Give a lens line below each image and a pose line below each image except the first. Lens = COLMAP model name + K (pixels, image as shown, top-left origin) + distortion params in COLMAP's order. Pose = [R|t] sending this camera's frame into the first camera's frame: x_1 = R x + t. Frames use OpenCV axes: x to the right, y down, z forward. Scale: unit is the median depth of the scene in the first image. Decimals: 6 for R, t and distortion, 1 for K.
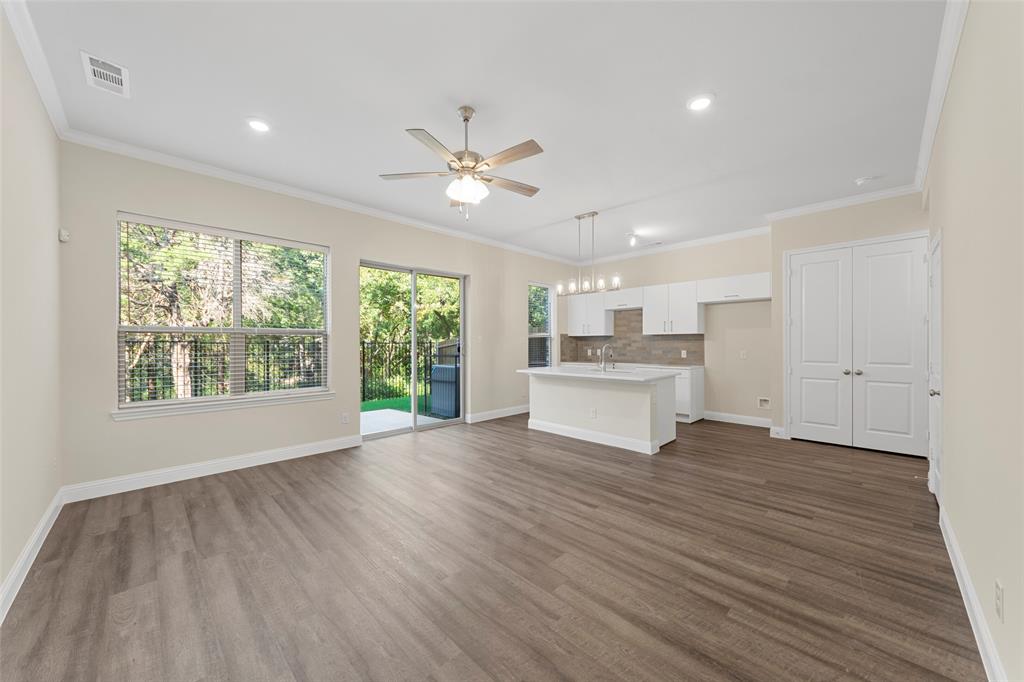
lens RADIAL K [[371.7, 0, 507.9], [0, 371.7, 341.9], [0, 0, 1]] dist [0.000502, -0.000326]
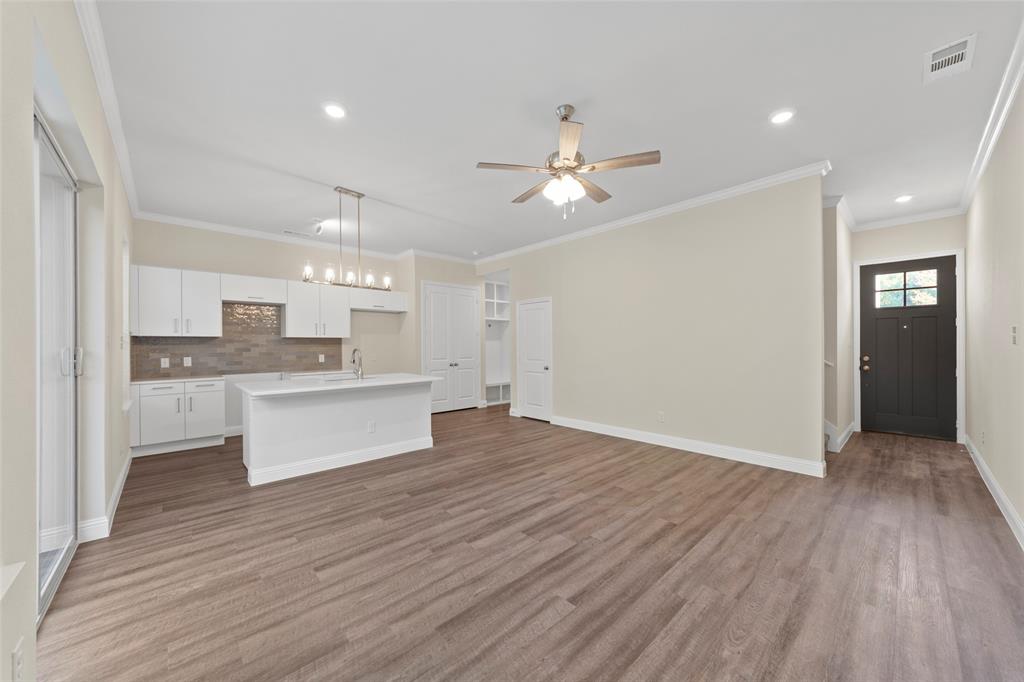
lens RADIAL K [[371.7, 0, 512.0], [0, 371.7, 347.1], [0, 0, 1]] dist [0.000502, -0.000326]
pose [[0.026303, -0.002644, 0.999651, -0.822769], [0.002047, 0.999995, 0.002591, 0.003131], [-0.999652, 0.001978, 0.026309, 0.840522]]
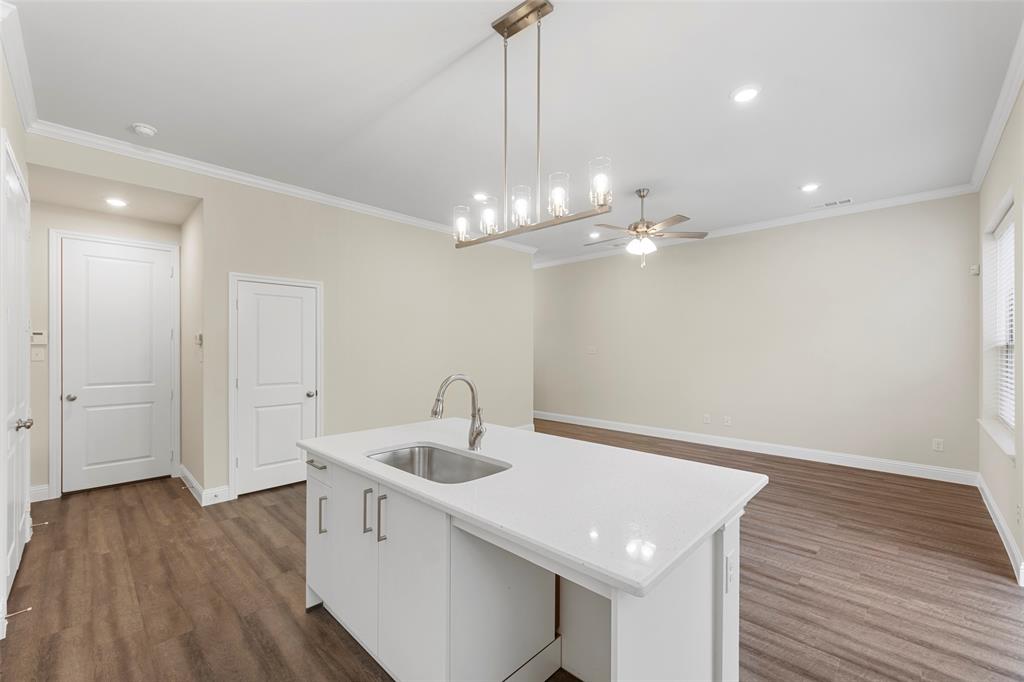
lens RADIAL K [[417.2, 0, 511.0], [0, 417.2, 348.0], [0, 0, 1]] dist [-0.002779, 0.001467]
pose [[-0.999720, 0.003399, -0.023406, 0.315273], [0.003513, 0.999982, -0.004832, -0.020865], [0.023389, -0.004913, -0.999714, 1.907955]]
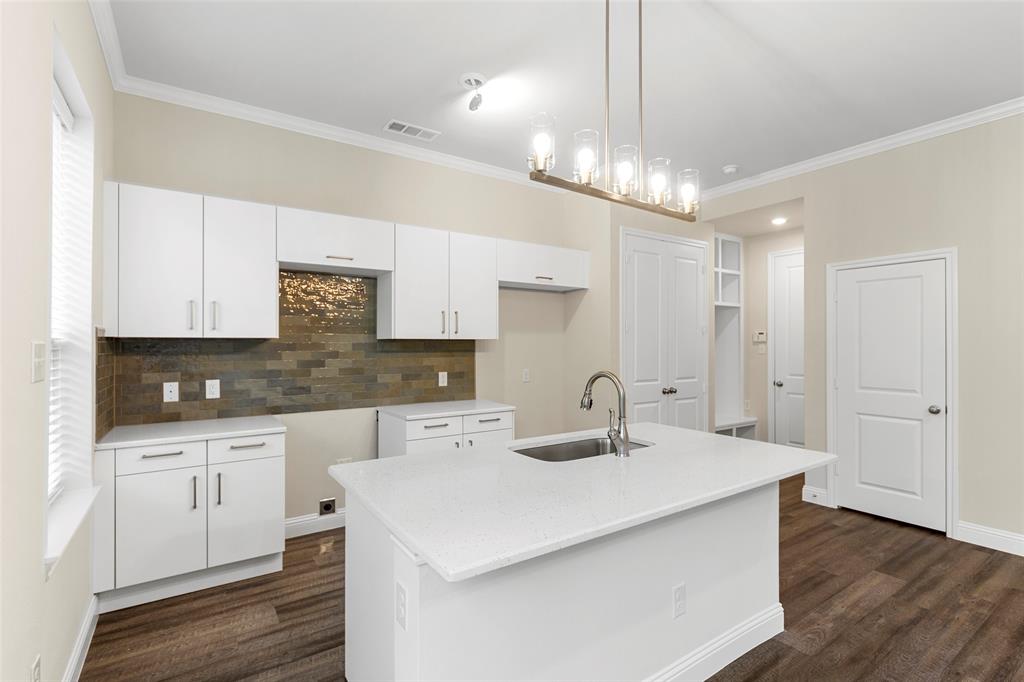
lens RADIAL K [[478.7, 0, 510.4], [0, 478.7, 342.6], [0, 0, 1]] dist [0.009311, -0.001013]
pose [[0.178813, 0.005148, 0.983870, -0.243802], [-0.004710, 0.999979, -0.004376, -0.024237], [-0.983872, -0.003852, 0.178833, 1.387237]]
